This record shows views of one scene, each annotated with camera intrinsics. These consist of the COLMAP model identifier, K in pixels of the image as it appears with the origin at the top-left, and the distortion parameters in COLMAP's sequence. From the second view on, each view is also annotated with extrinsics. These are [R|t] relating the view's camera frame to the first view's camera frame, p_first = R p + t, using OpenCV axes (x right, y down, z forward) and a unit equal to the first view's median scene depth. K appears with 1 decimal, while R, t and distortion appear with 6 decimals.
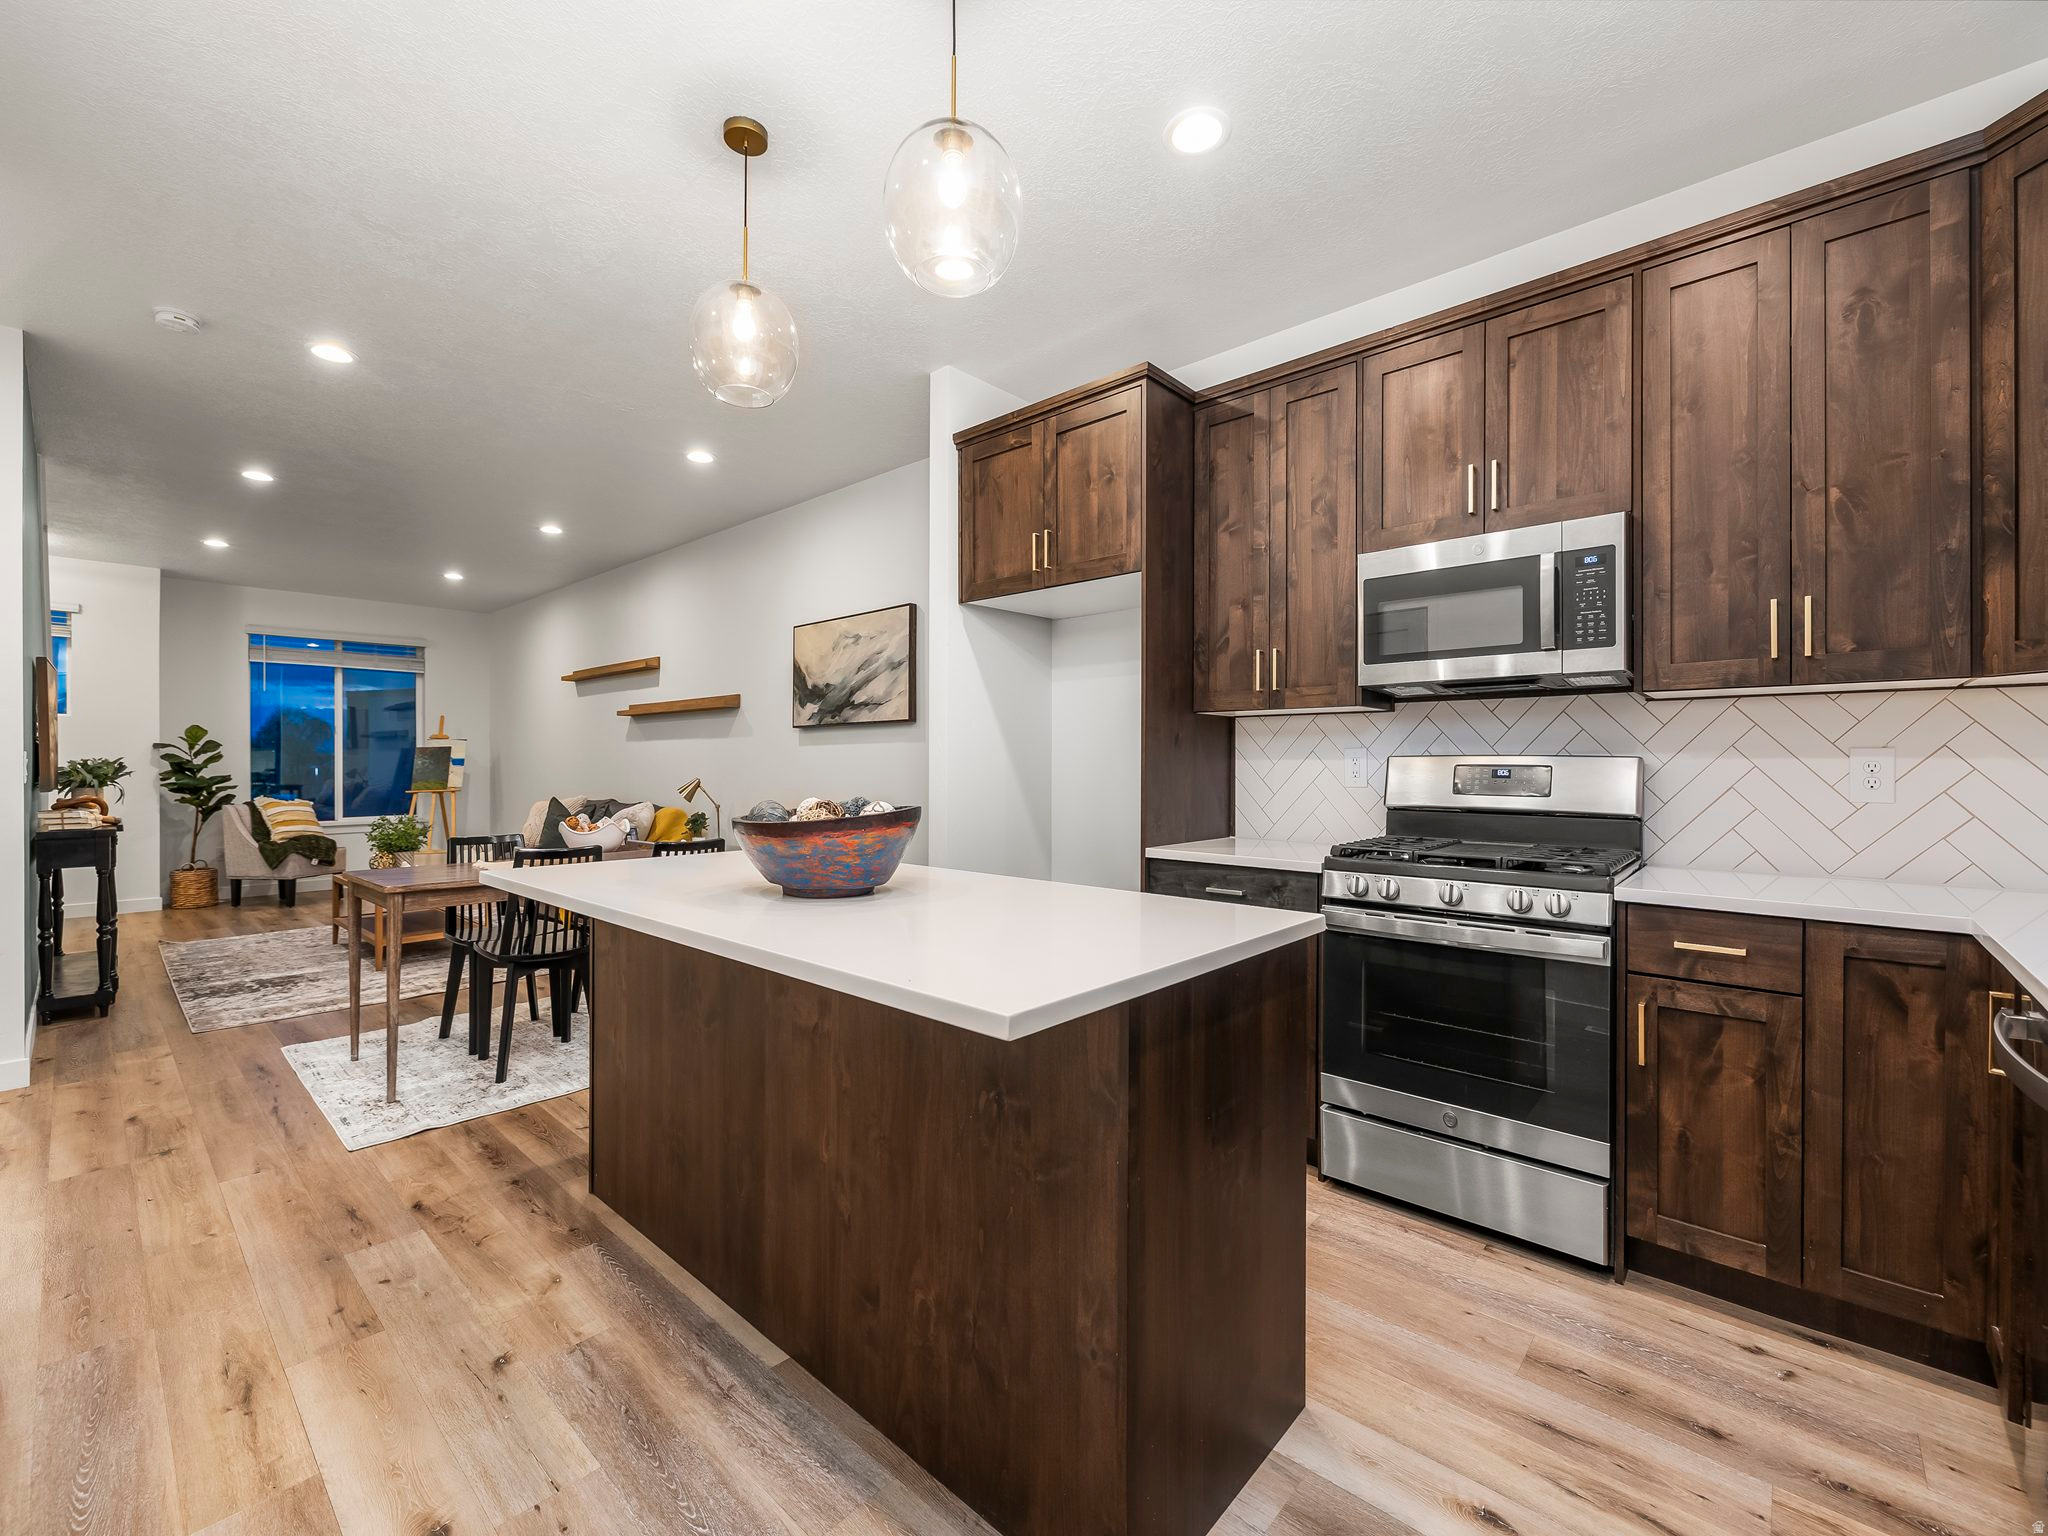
lens RADIAL K [[861.1, 0, 1019.1], [0, 861.1, 766.3], [0, 0, 1]] dist [-0.001750, -0.000036]
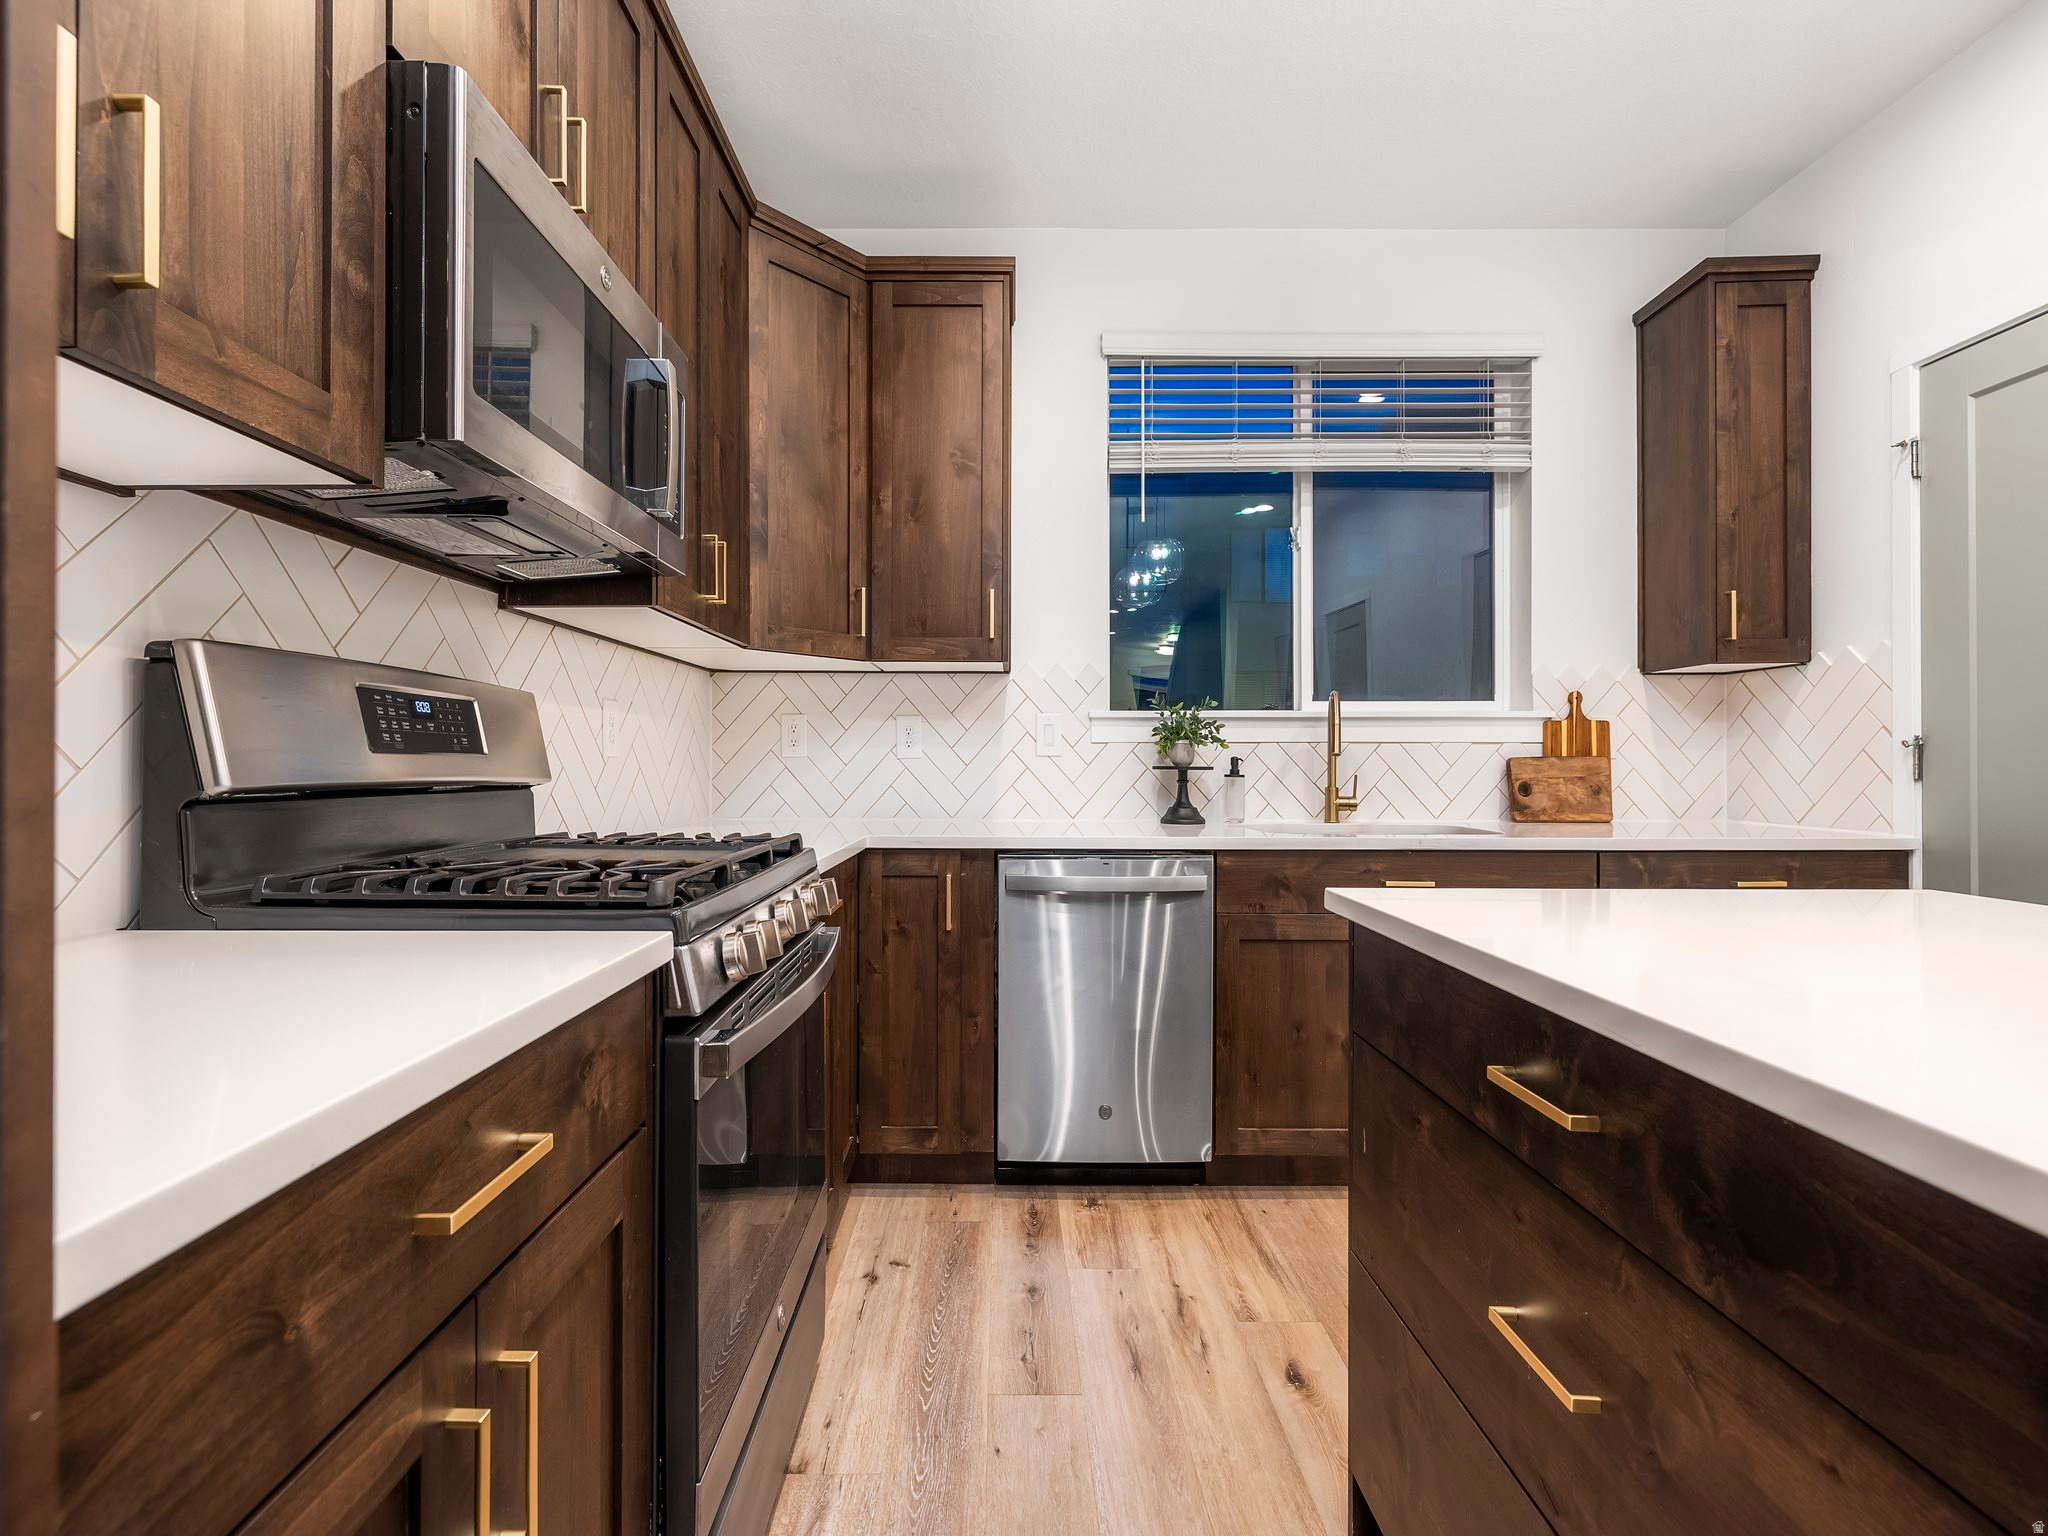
lens RADIAL K [[861.1, 0, 1001.1], [0, 861.1, 764.2], [0, 0, 1]] dist [-0.001750, -0.000036]
pose [[-0.670126, -0.002204, 0.742244, -0.012247], [0.001420, 0.999990, 0.004252, 0.033133], [-0.742246, 0.003903, -0.670116, 0.969732]]
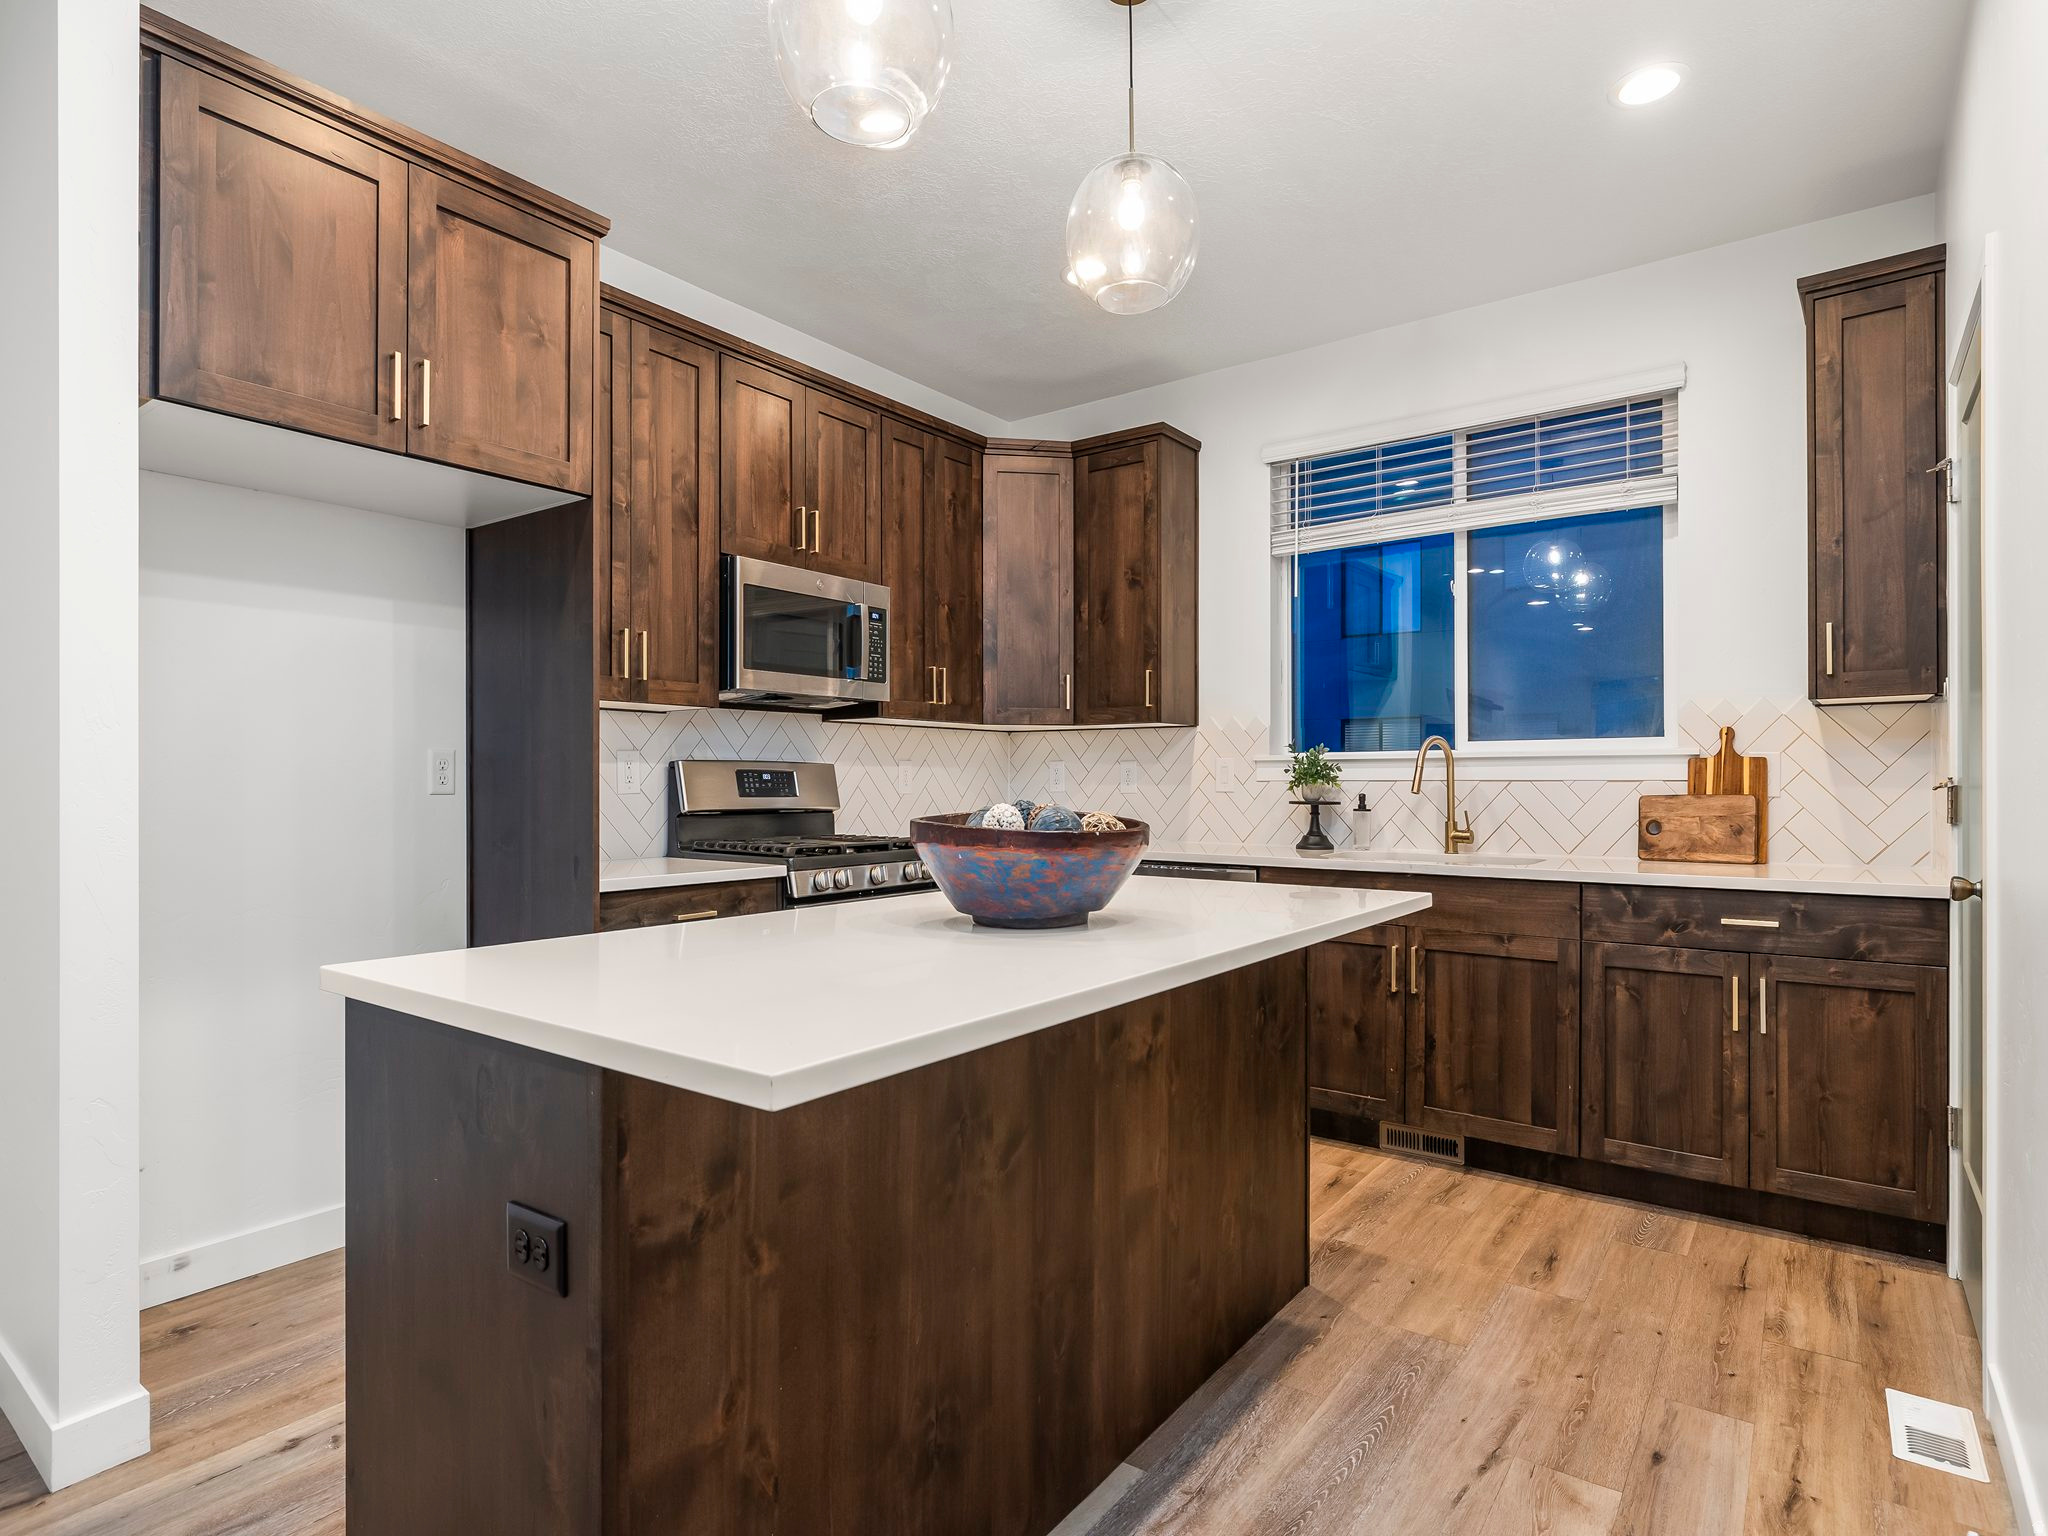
lens RADIAL K [[1078.3, 0, 1016.6], [0, 1078.3, 784.8], [0, 0, 1]] dist [-0.006851, 0.000925]
pose [[-0.095607, -0.003172, 0.995414, -0.784838], [0.003926, 0.999986, 0.003564, 0.012349], [-0.995411, 0.004248, -0.095593, 0.724581]]
